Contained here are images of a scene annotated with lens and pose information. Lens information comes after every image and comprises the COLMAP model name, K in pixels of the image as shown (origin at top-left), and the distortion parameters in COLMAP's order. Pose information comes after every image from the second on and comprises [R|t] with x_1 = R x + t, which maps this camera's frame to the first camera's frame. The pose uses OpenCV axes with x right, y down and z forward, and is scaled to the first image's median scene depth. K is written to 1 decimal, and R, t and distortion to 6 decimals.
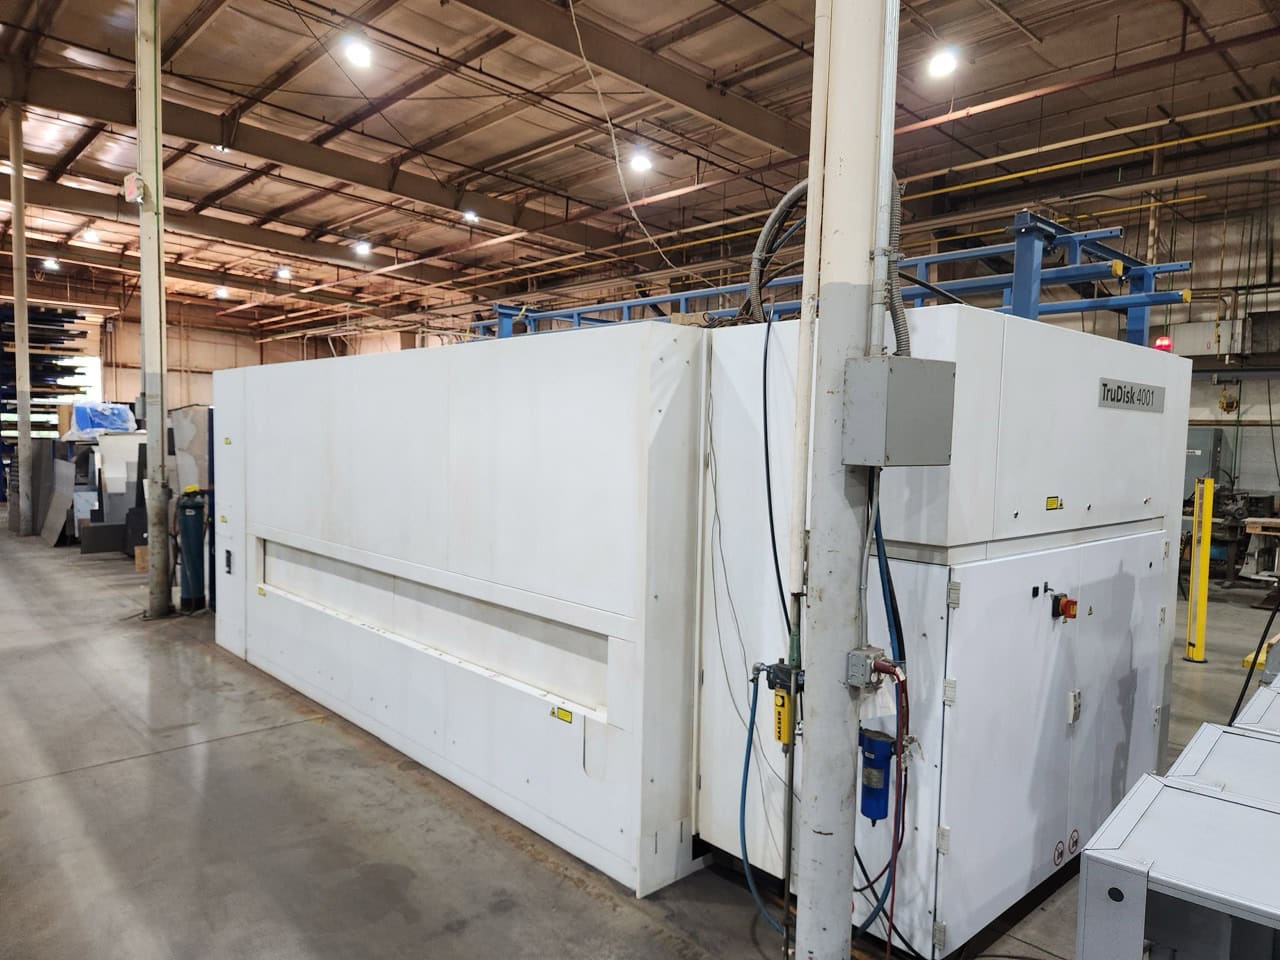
lens RADIAL K [[845.5, 0, 637.8], [0, 845.5, 492.5], [0, 0, 1]] dist [0.072184, -0.060698]
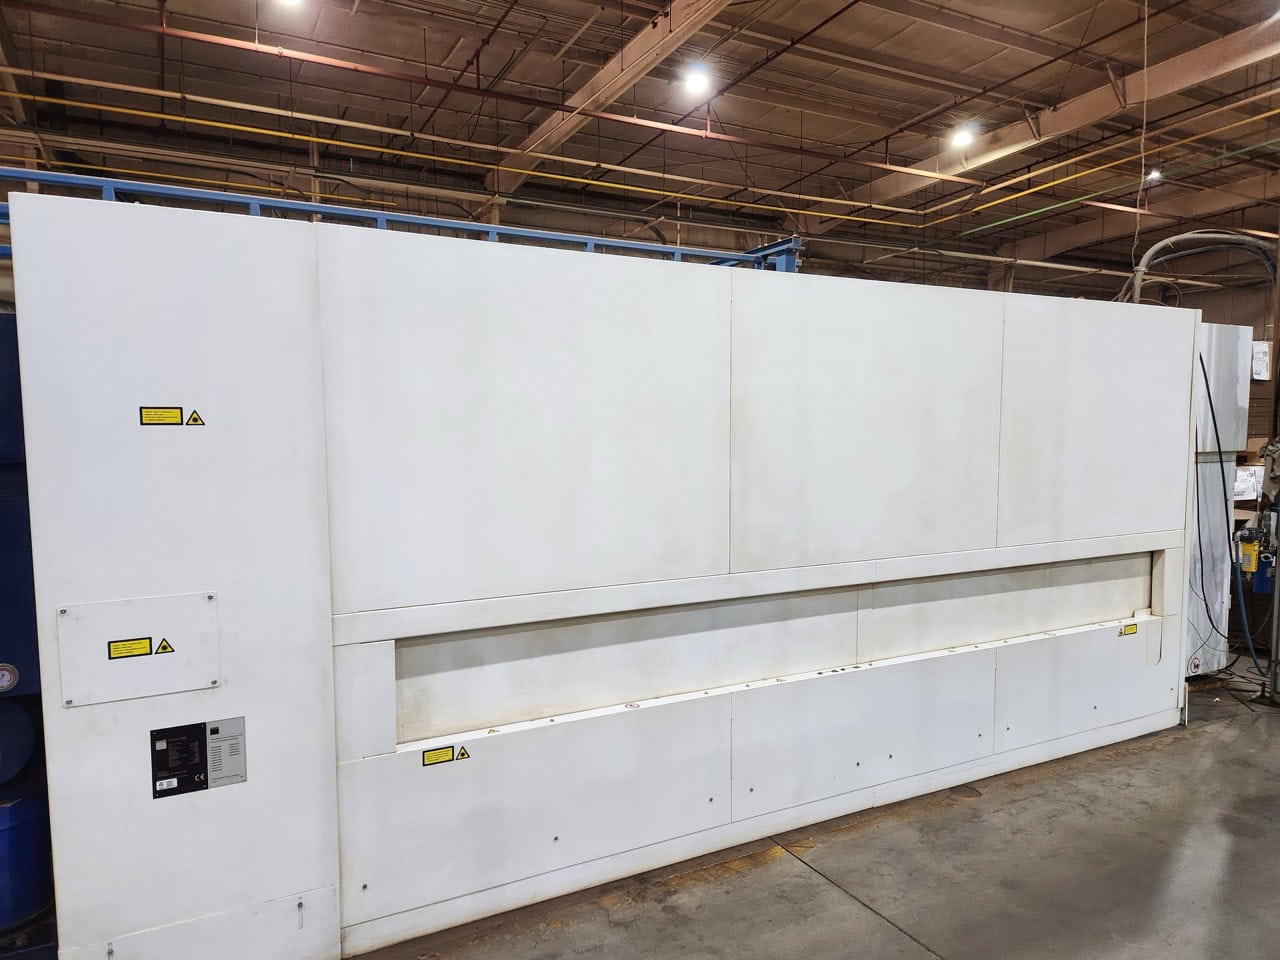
lens RADIAL K [[845.5, 0, 637.8], [0, 845.5, 492.5], [0, 0, 1]] dist [0.072184, -0.060698]
pose [[0.258158, -0.099421, 0.960973, -1.151237], [0.075444, 0.993728, 0.082543, -0.066694], [-0.963152, 0.051191, 0.264039, 1.092908]]
